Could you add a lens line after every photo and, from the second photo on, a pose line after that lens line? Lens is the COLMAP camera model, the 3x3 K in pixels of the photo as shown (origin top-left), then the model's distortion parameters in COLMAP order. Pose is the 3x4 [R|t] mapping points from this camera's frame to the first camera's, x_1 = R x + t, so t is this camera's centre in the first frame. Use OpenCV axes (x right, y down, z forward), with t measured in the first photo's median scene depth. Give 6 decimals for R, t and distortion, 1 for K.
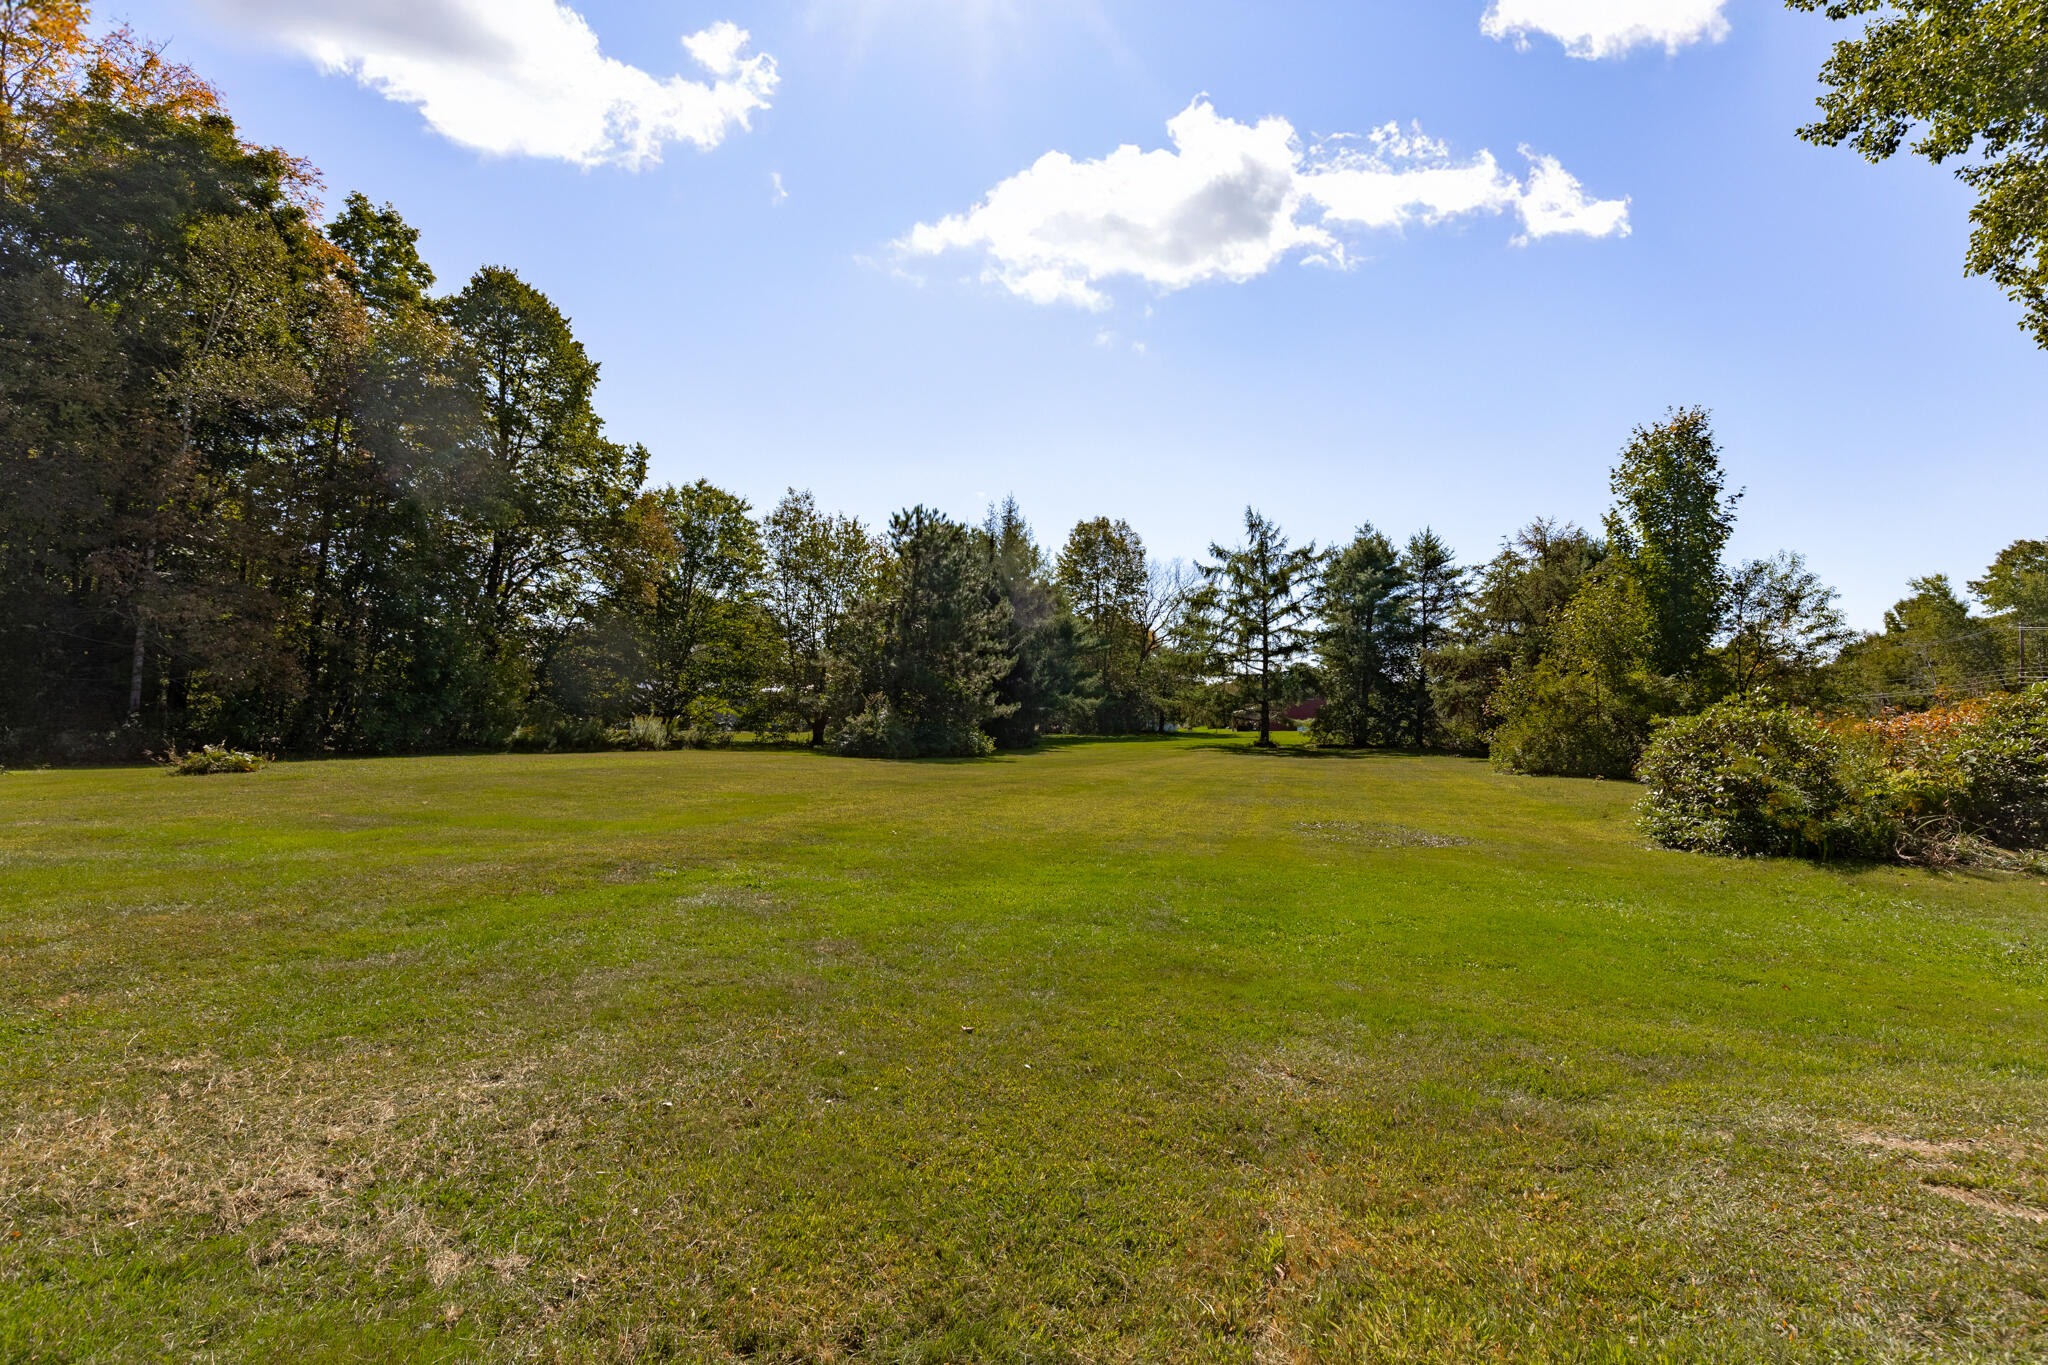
lens RADIAL K [[933.9, 0, 1024.0], [0, 933.9, 682.5], [0, 0, 1]] dist [0.000107, -0.000603]
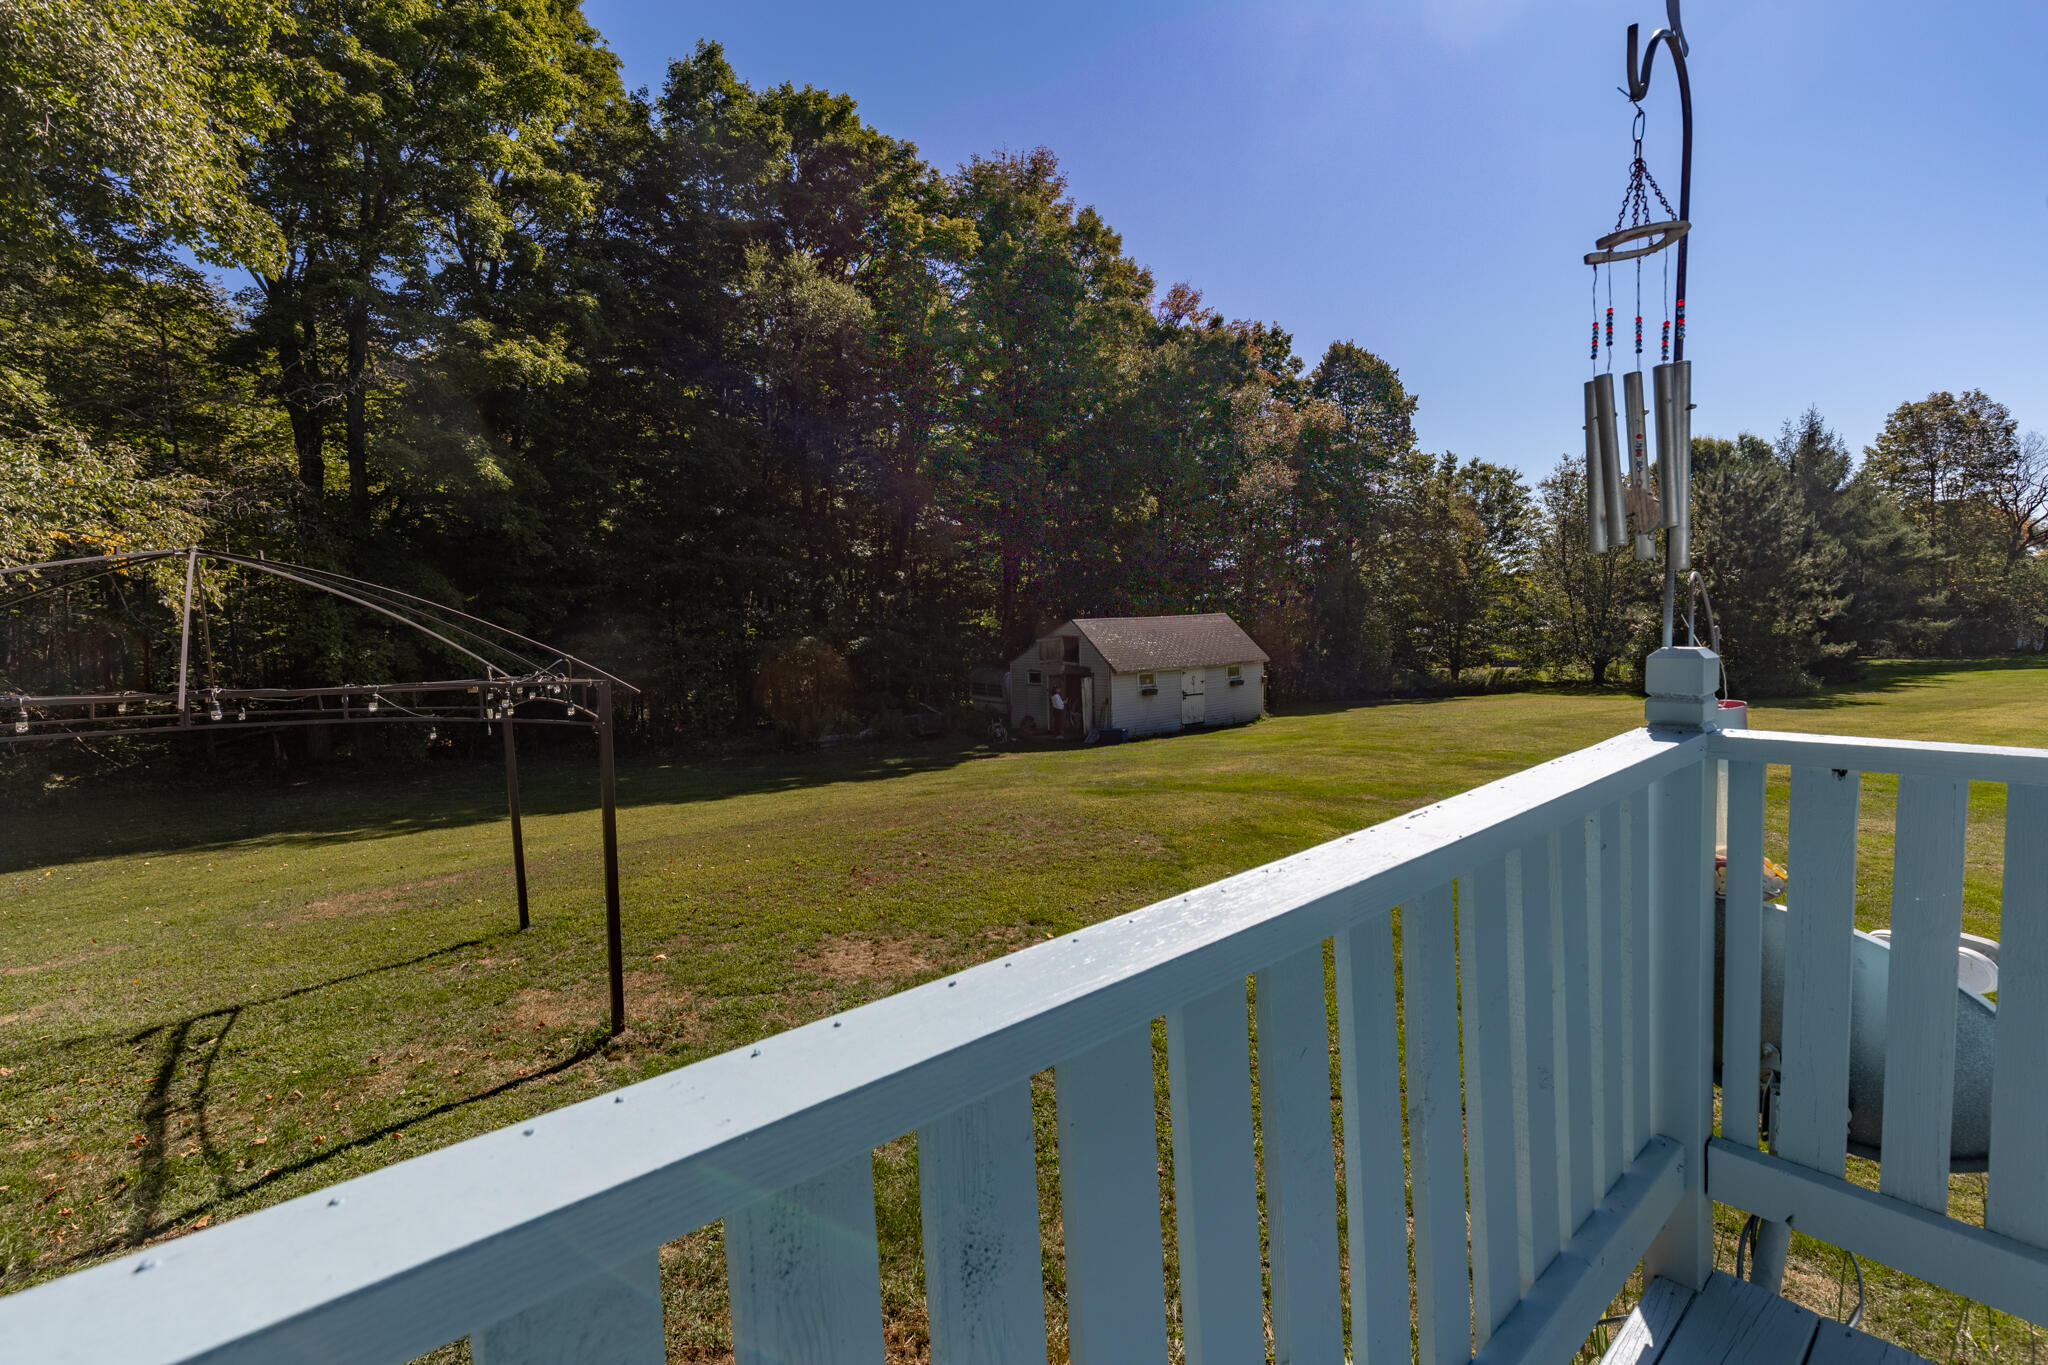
lens RADIAL K [[933.9, 0, 1024.0], [0, 933.9, 682.5], [0, 0, 1]] dist [0.000107, -0.000603]
pose [[0.778531, -0.020882, -0.627258, -0.061097], [0.070724, 0.995999, 0.054623, -0.044957], [0.623608, -0.086888, 0.776893, -0.292802]]
